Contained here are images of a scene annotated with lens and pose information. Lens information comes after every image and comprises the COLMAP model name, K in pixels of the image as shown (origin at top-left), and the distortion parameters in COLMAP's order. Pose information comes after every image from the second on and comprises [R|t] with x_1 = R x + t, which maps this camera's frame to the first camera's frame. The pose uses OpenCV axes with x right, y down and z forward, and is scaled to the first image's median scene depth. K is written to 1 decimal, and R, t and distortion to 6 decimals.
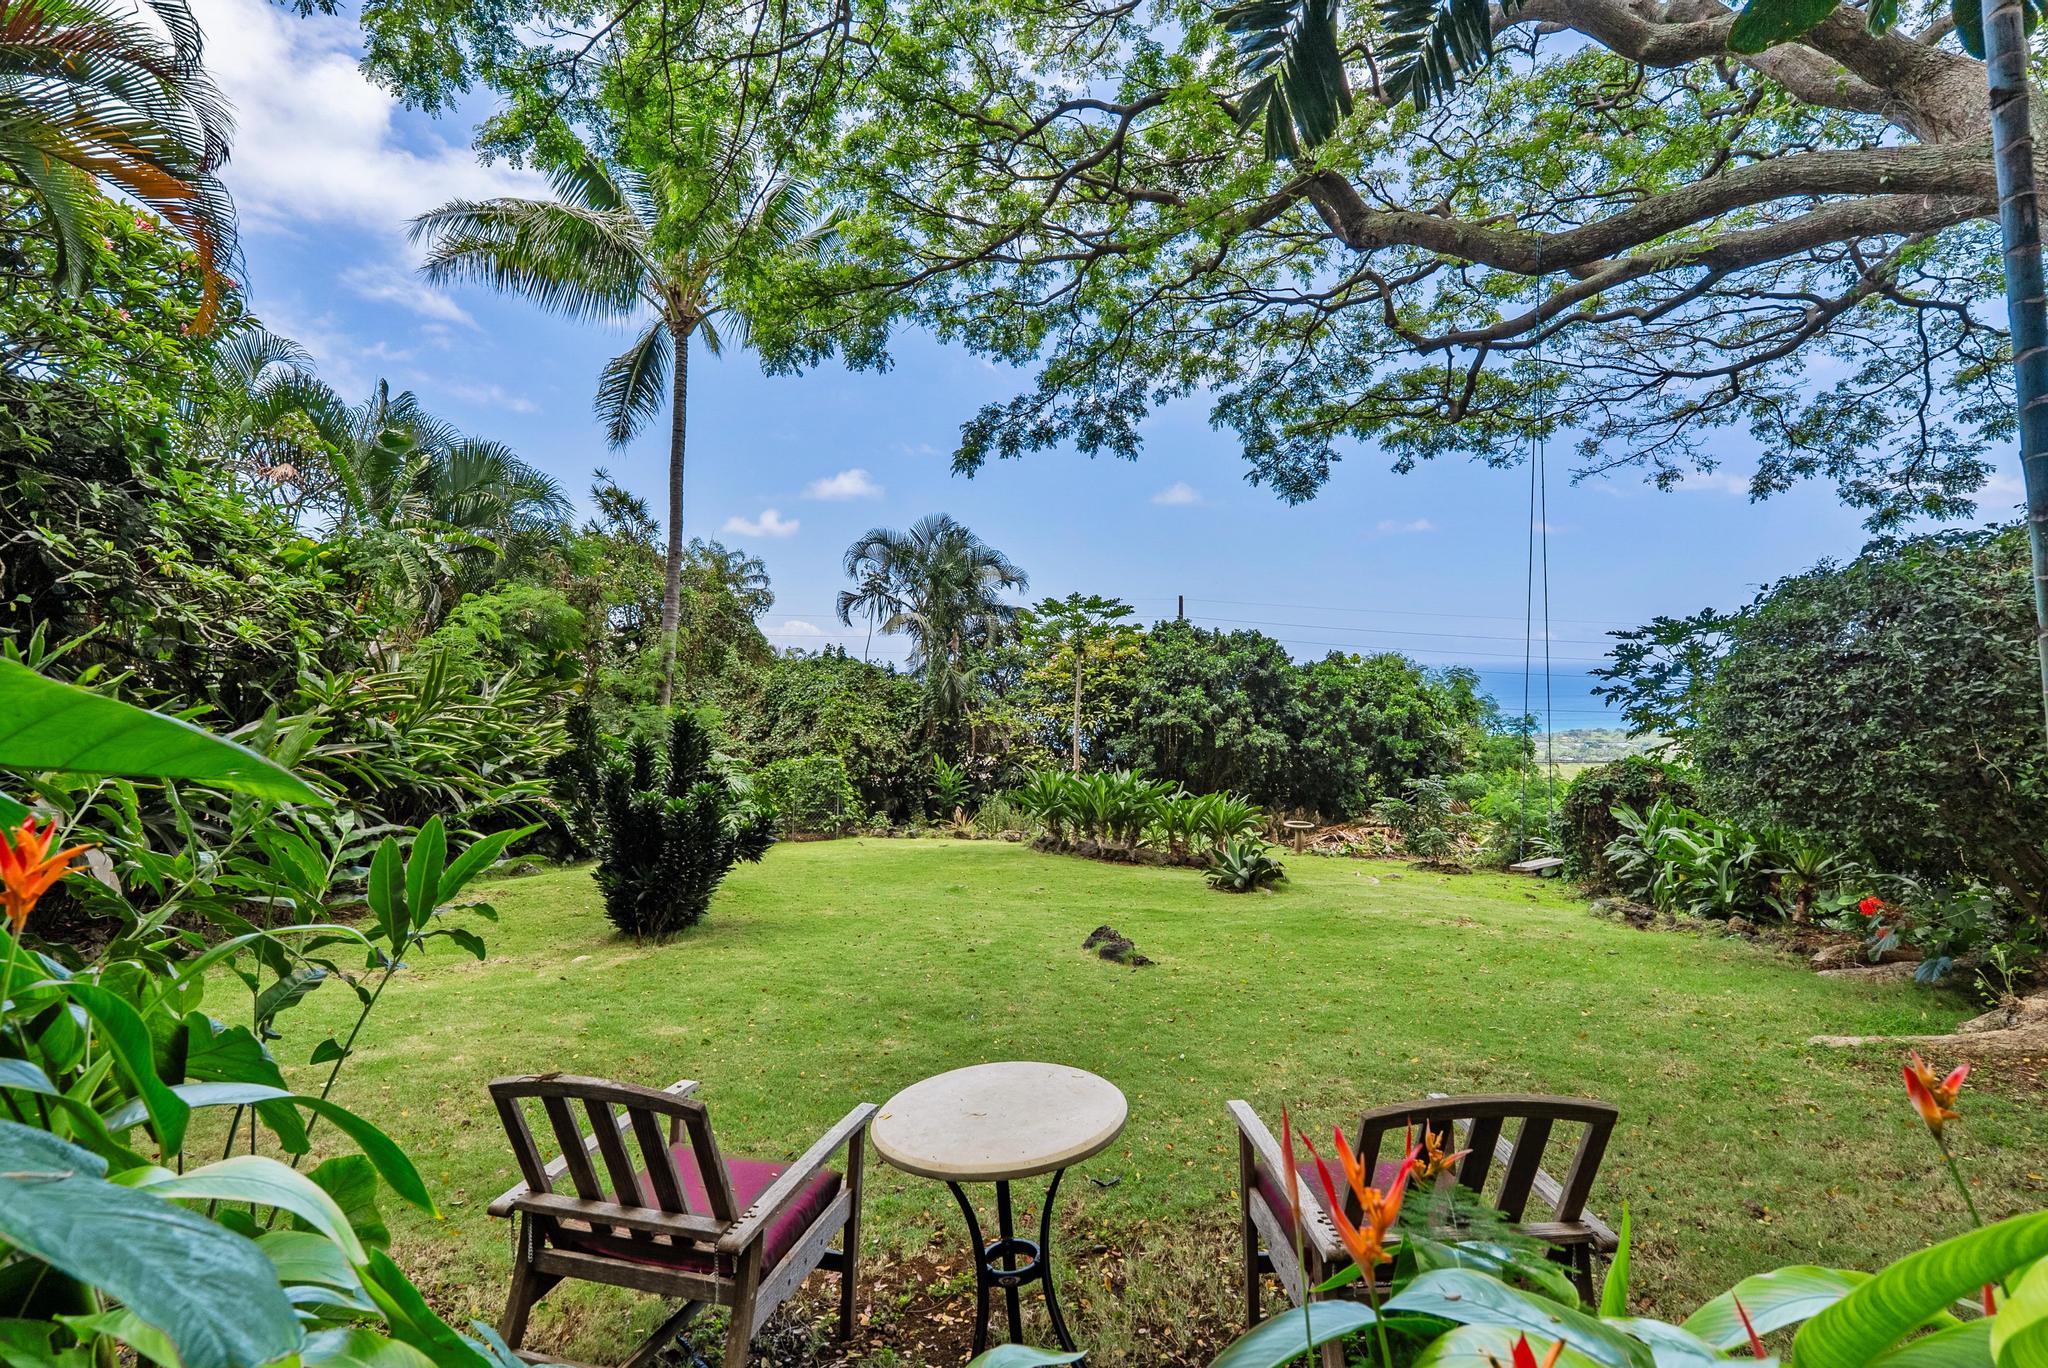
lens RADIAL K [[936.0, 0, 1015.3], [0, 936.0, 673.7], [0, 0, 1]] dist [-0.002661, -0.000983]
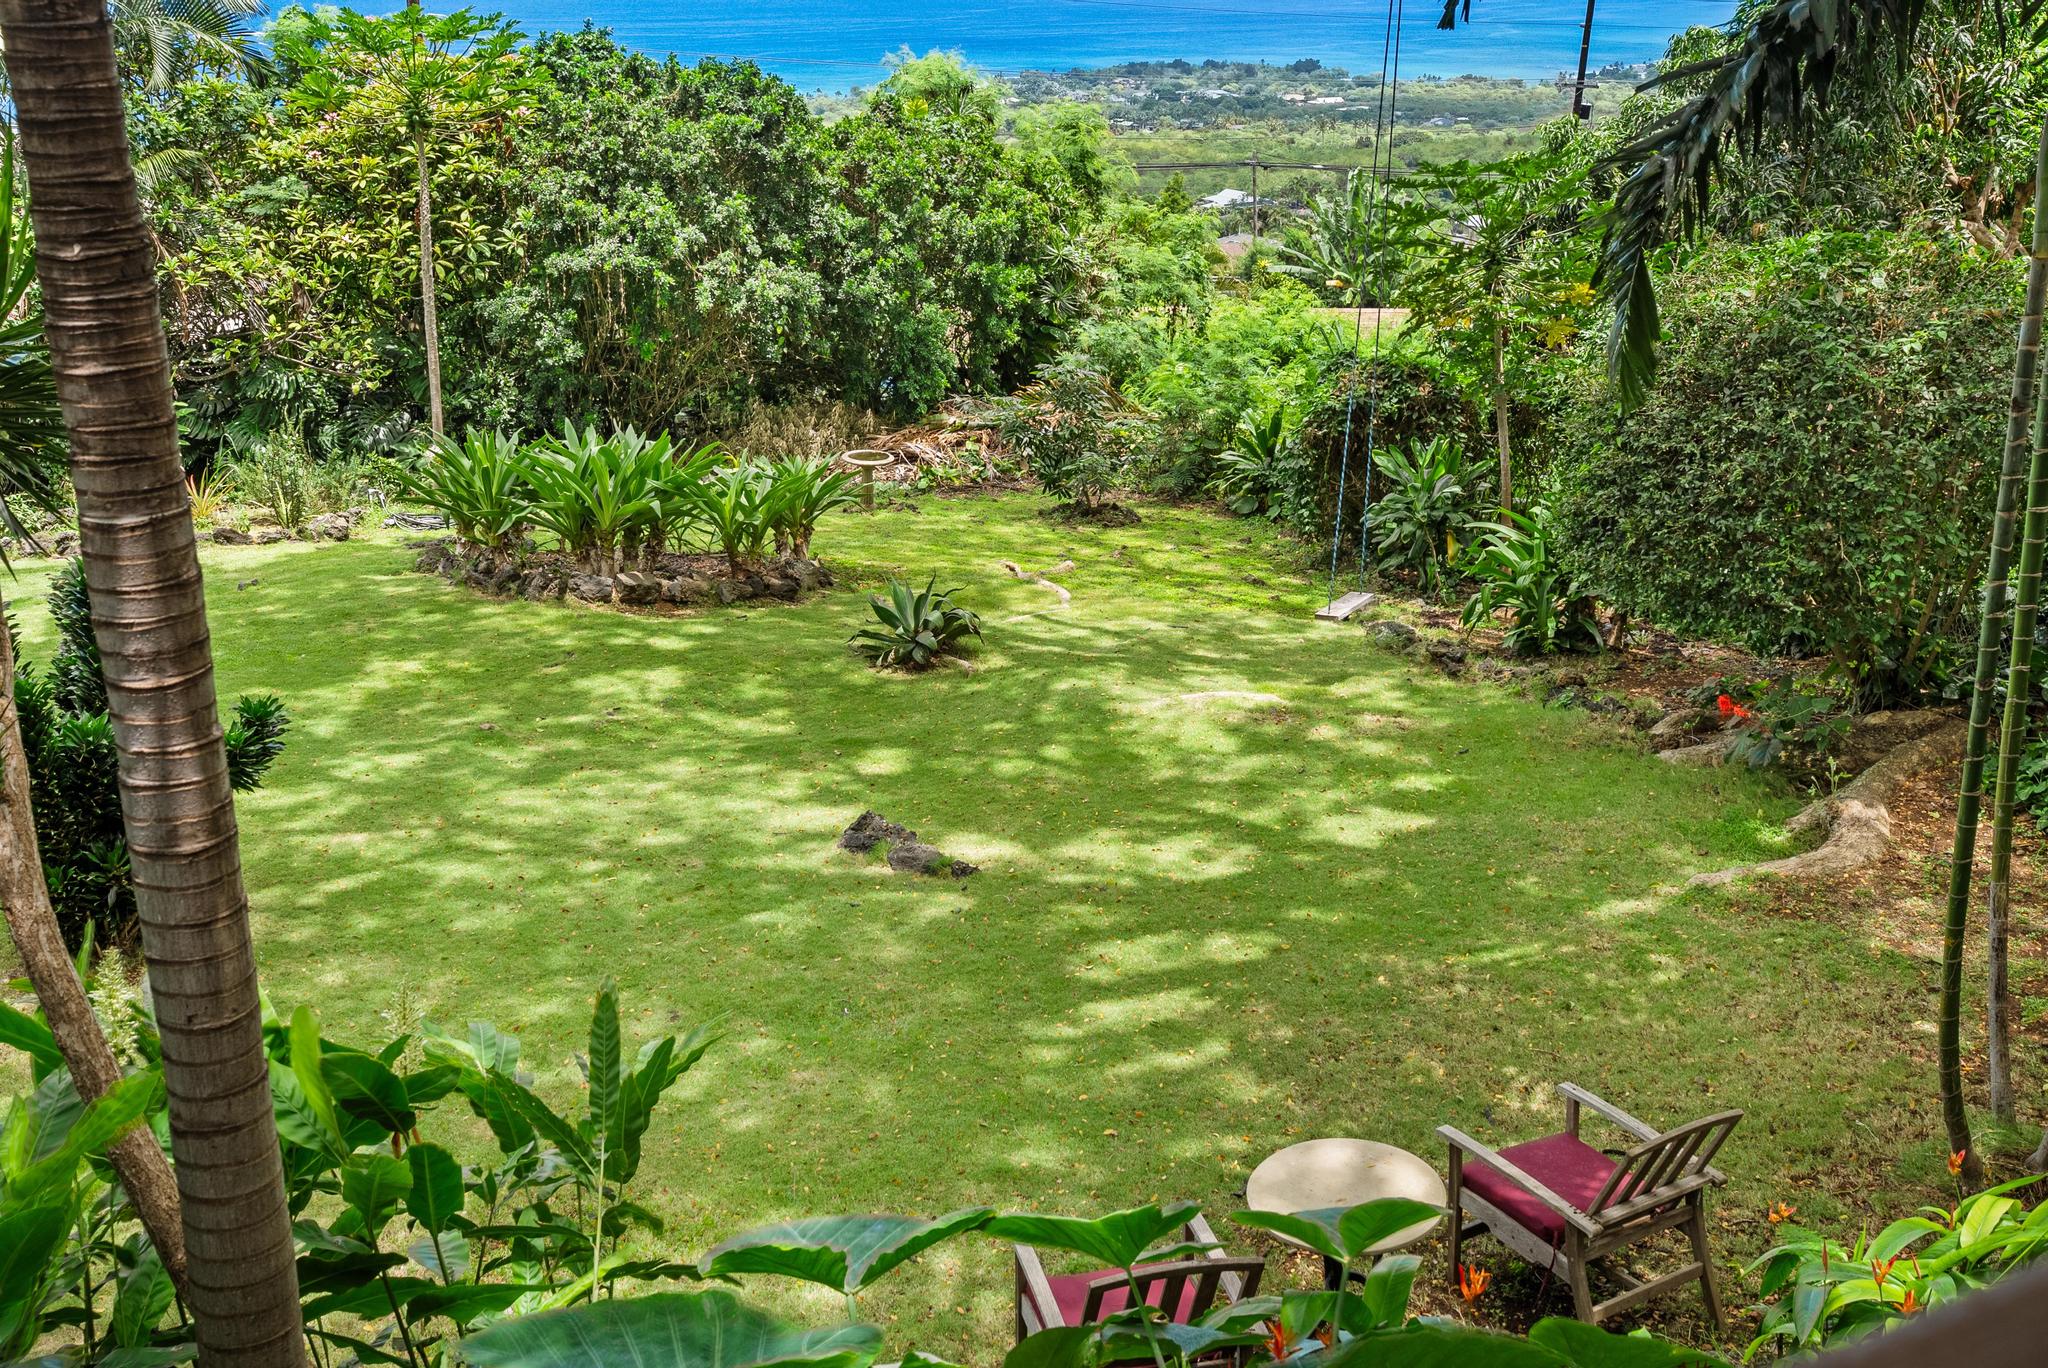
lens RADIAL K [[2077.5, 0, 1021.2], [0, 2077.5, 688.1], [0, 0, 1]] dist [0.004200, 0.000000]
pose [[0.881262, -0.143176, 0.450419, -0.173533], [-0.023857, 0.938319, 0.344946, -0.123981], [-0.472025, -0.314733, 0.823490, -0.102919]]
